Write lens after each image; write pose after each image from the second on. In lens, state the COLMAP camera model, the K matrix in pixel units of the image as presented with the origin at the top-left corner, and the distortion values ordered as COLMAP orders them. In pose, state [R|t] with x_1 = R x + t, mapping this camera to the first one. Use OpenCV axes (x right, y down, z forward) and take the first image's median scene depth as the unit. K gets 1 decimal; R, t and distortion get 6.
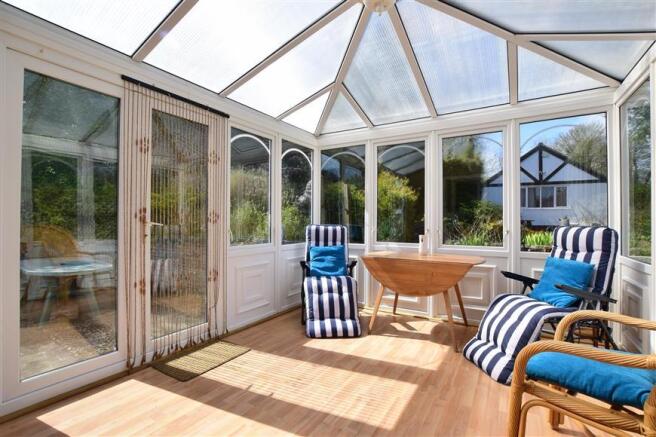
lens RADIAL K [[299.7, 0, 330.6], [0, 299.7, 217.3], [0, 0, 1]] dist [-0.023565, 0.000340]
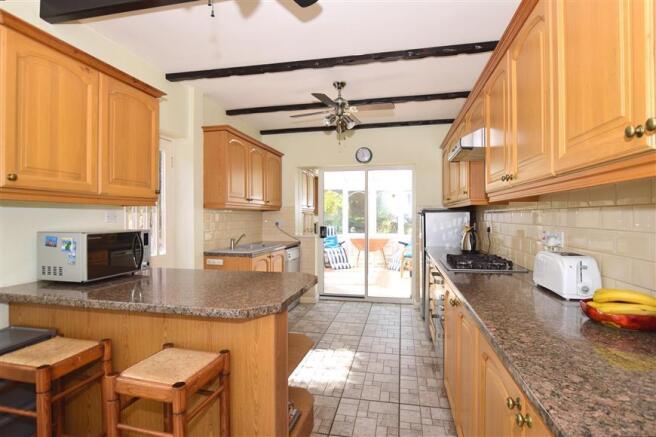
lens RADIAL K [[330.4, 0, 331.9], [0, 330.4, 215.4], [0, 0, 1]] dist [-0.026628, 0.003856]
pose [[0.941003, -0.008166, 0.338298, -0.872307], [0.008673, 0.999962, 0.000014, -0.058655], [-0.338286, 0.002921, 0.941039, -1.412376]]
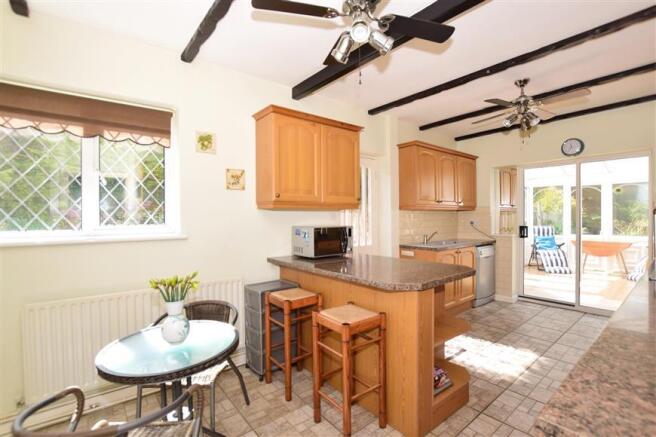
lens RADIAL K [[299.7, 0, 331.4], [0, 299.7, 219.6], [0, 0, 1]] dist [-0.023565, 0.000340]
pose [[0.945352, -0.012393, -0.325816, -0.775057], [0.015126, 0.999868, 0.005856, -0.057549], [0.325700, -0.010464, 0.945415, -1.500382]]
